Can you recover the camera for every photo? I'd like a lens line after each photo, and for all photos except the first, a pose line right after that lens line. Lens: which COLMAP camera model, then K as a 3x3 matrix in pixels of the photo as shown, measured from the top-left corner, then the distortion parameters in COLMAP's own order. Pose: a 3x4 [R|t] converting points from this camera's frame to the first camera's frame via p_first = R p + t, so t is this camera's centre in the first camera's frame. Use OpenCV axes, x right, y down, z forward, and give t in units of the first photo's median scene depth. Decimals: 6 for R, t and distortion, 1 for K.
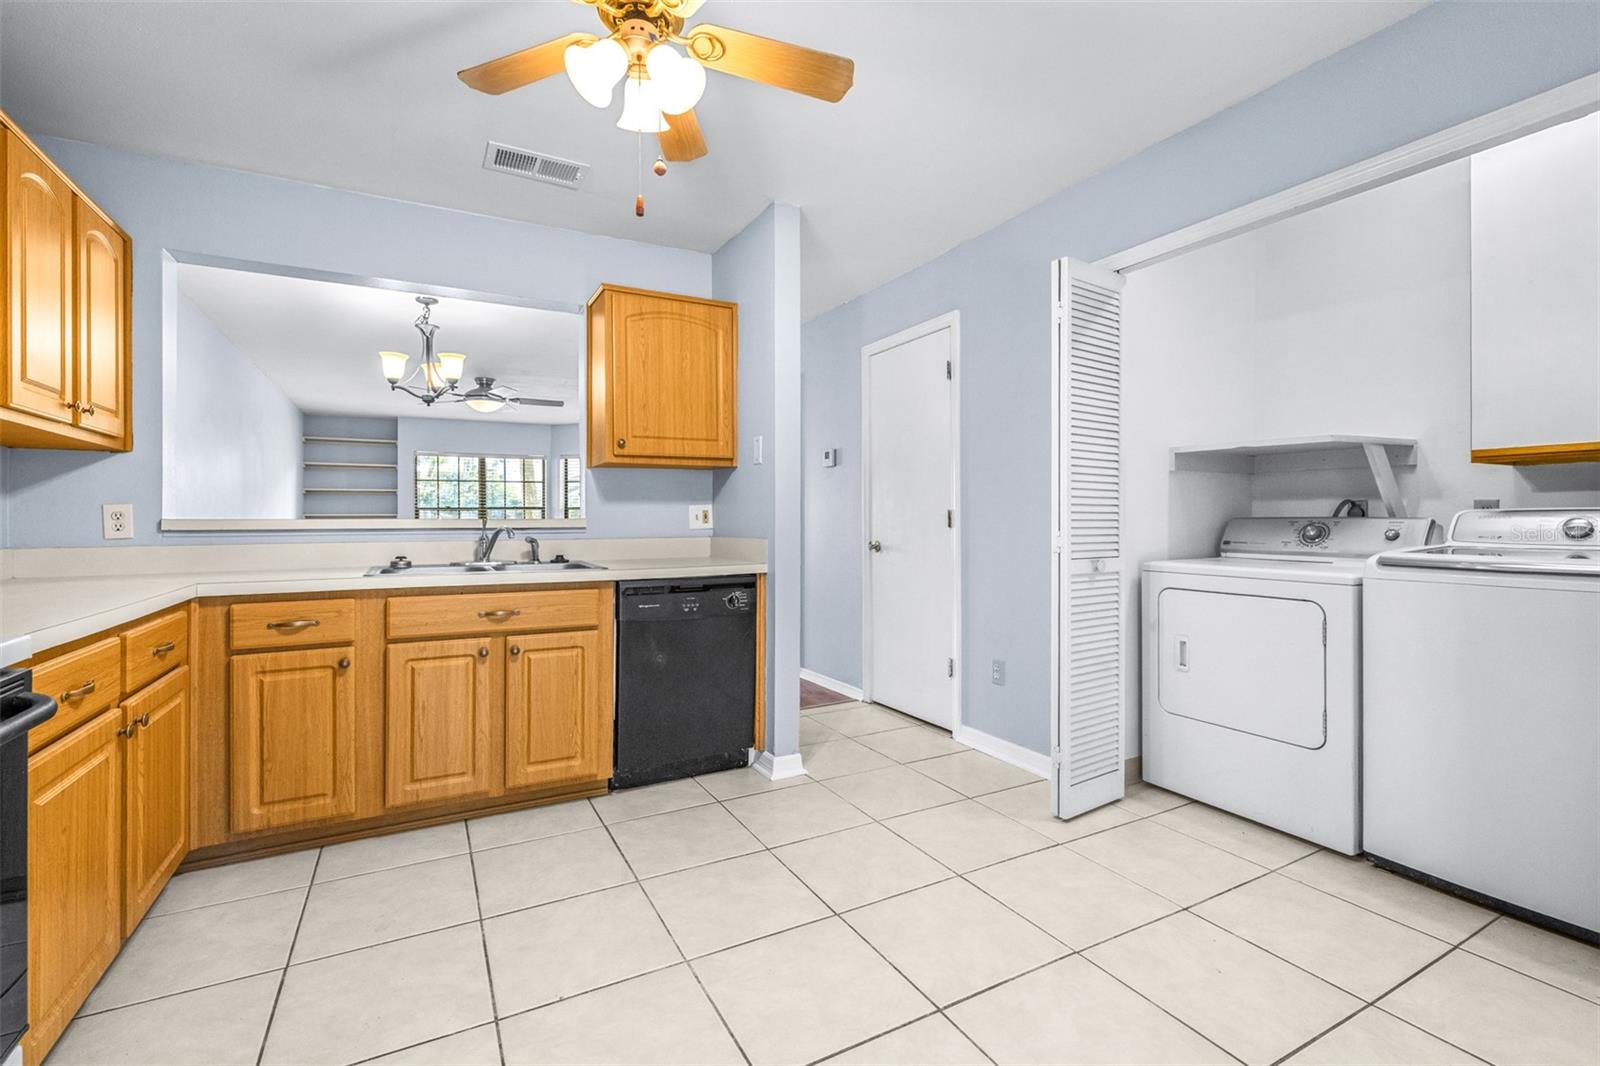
lens RADIAL K [[703.5, 0, 783.5], [0, 703.5, 521.7], [0, 0, 1]] dist [-0.001441, -0.000298]
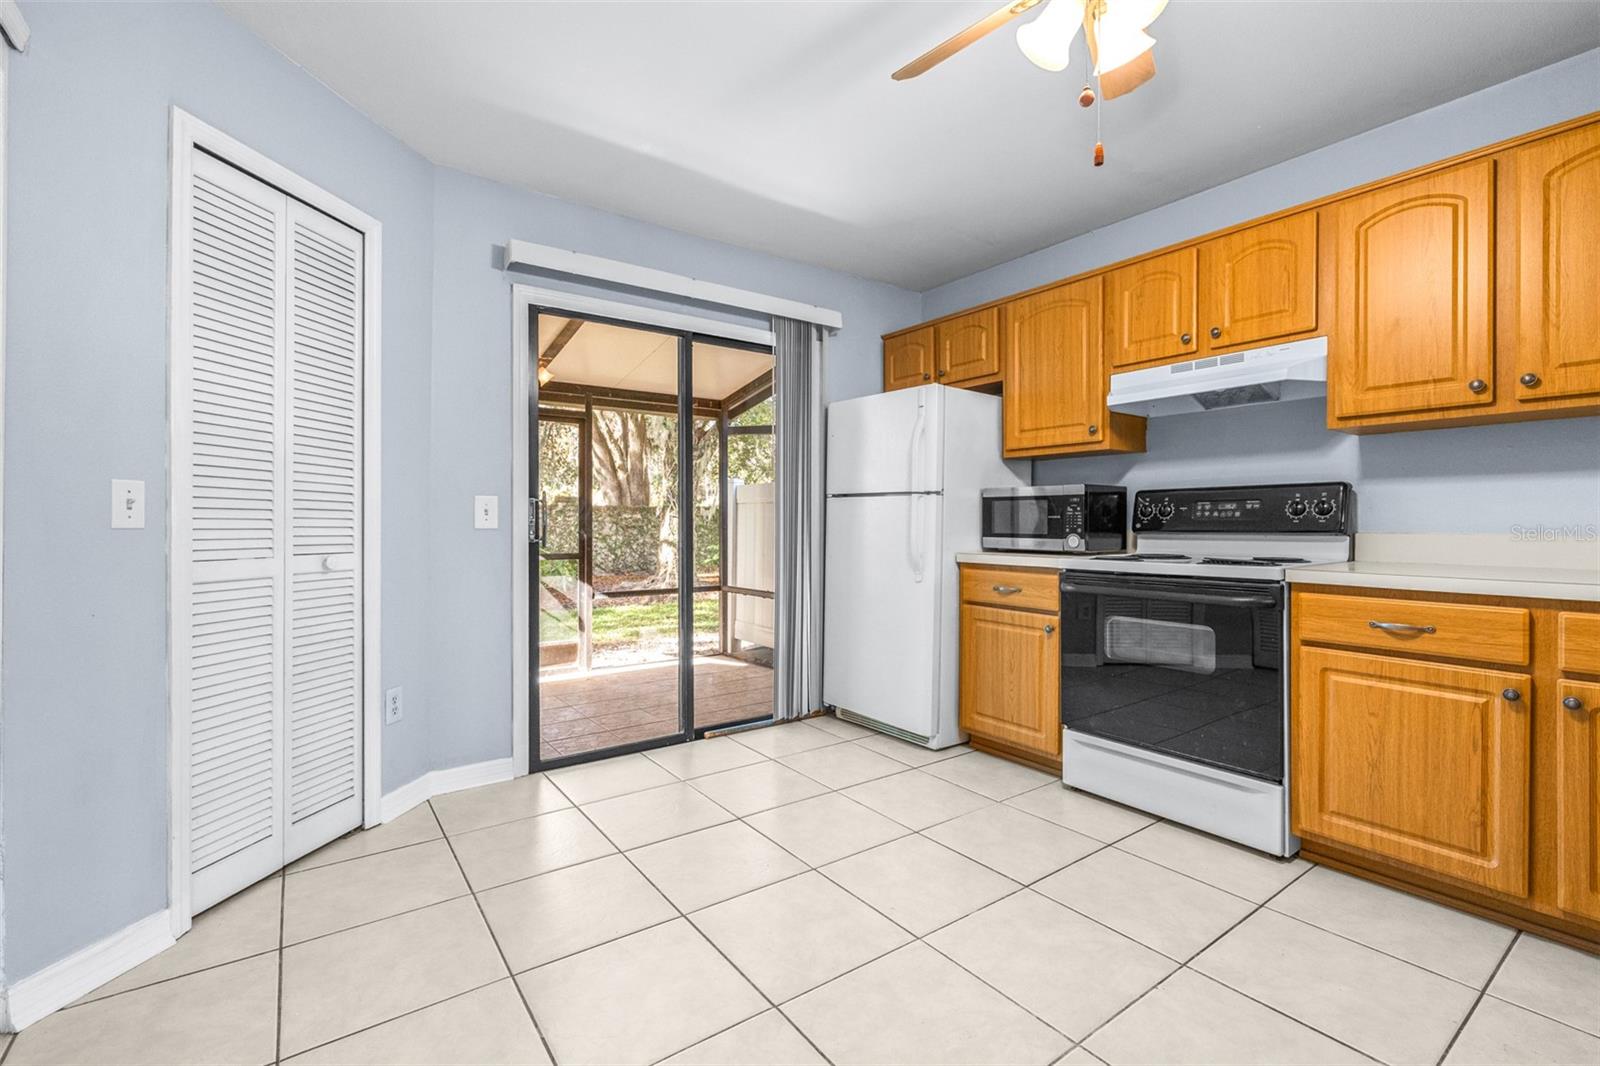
lens RADIAL K [[703.5, 0, 783.5], [0, 703.5, 521.7], [0, 0, 1]] dist [-0.001441, -0.000298]
pose [[-0.990967, 0.002634, -0.134082, 0.210288], [0.002202, 0.999992, 0.003368, 0.013997], [0.134090, 0.003043, -0.990964, 1.207229]]
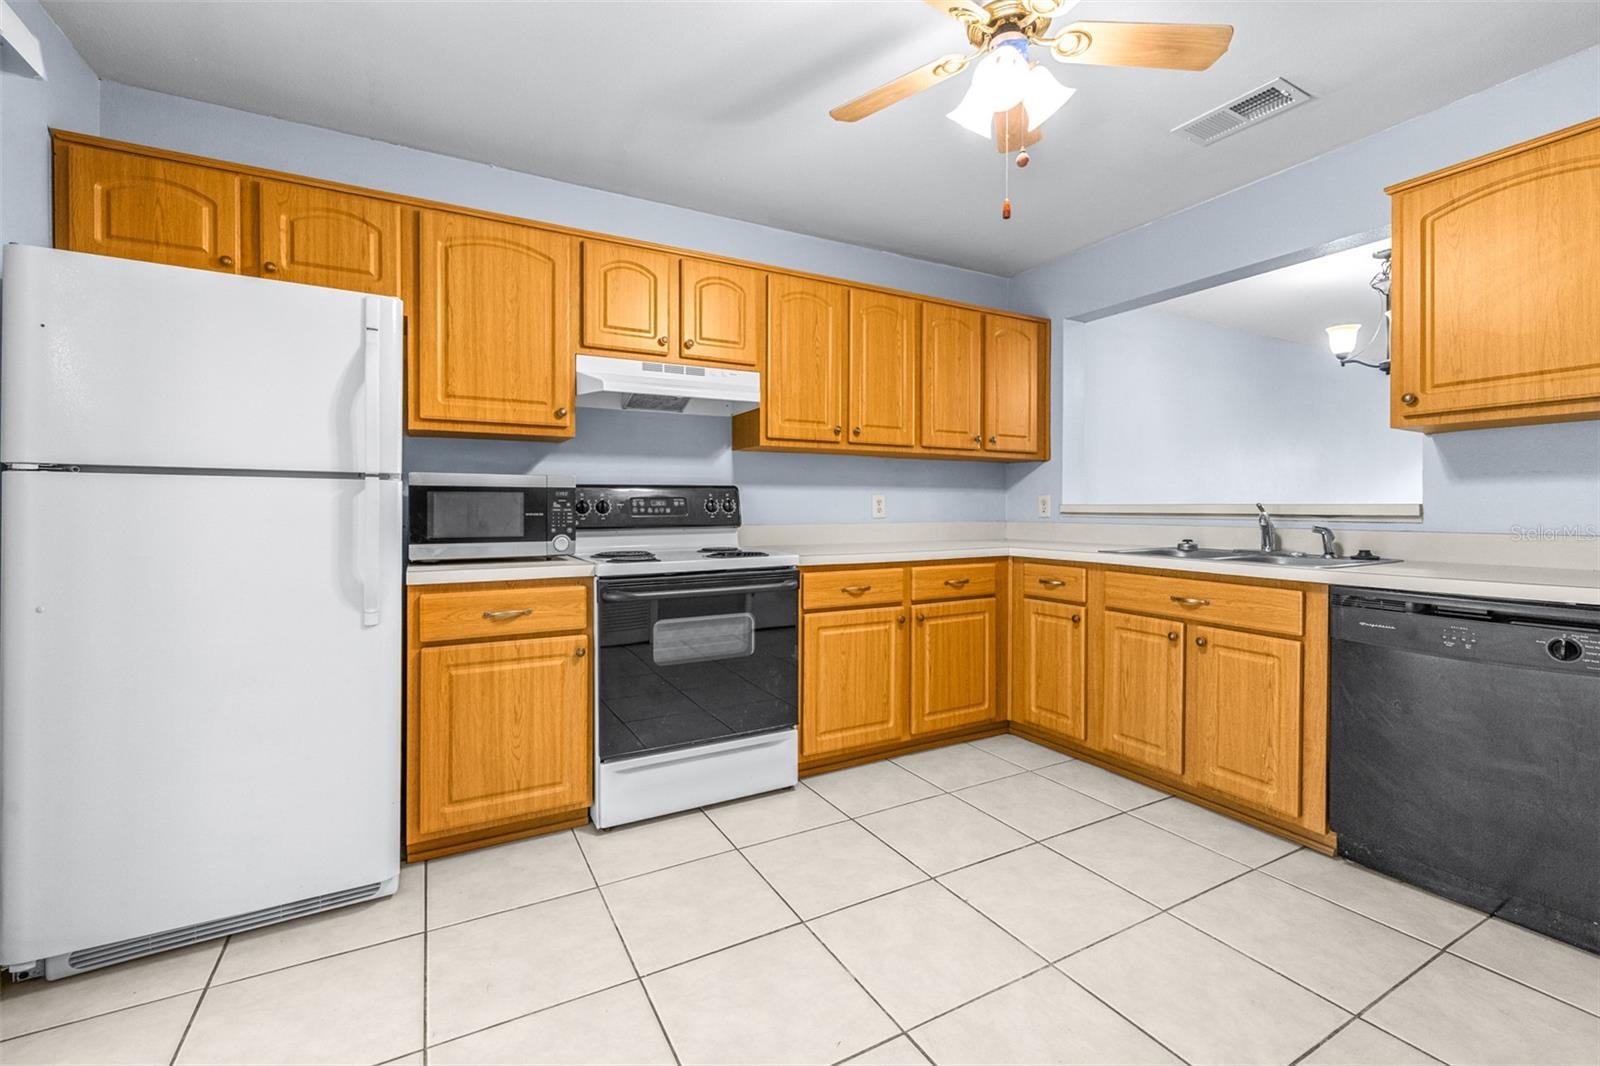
lens RADIAL K [[687.0, 0, 821.9], [0, 687.0, 511.6], [0, 0, 1]] dist [0.001715, 0.000352]
pose [[0.040131, 0.010594, -0.999138, 0.541427], [-0.002199, 0.999942, 0.010515, -0.003225], [0.999192, 0.001775, 0.040152, 0.447823]]
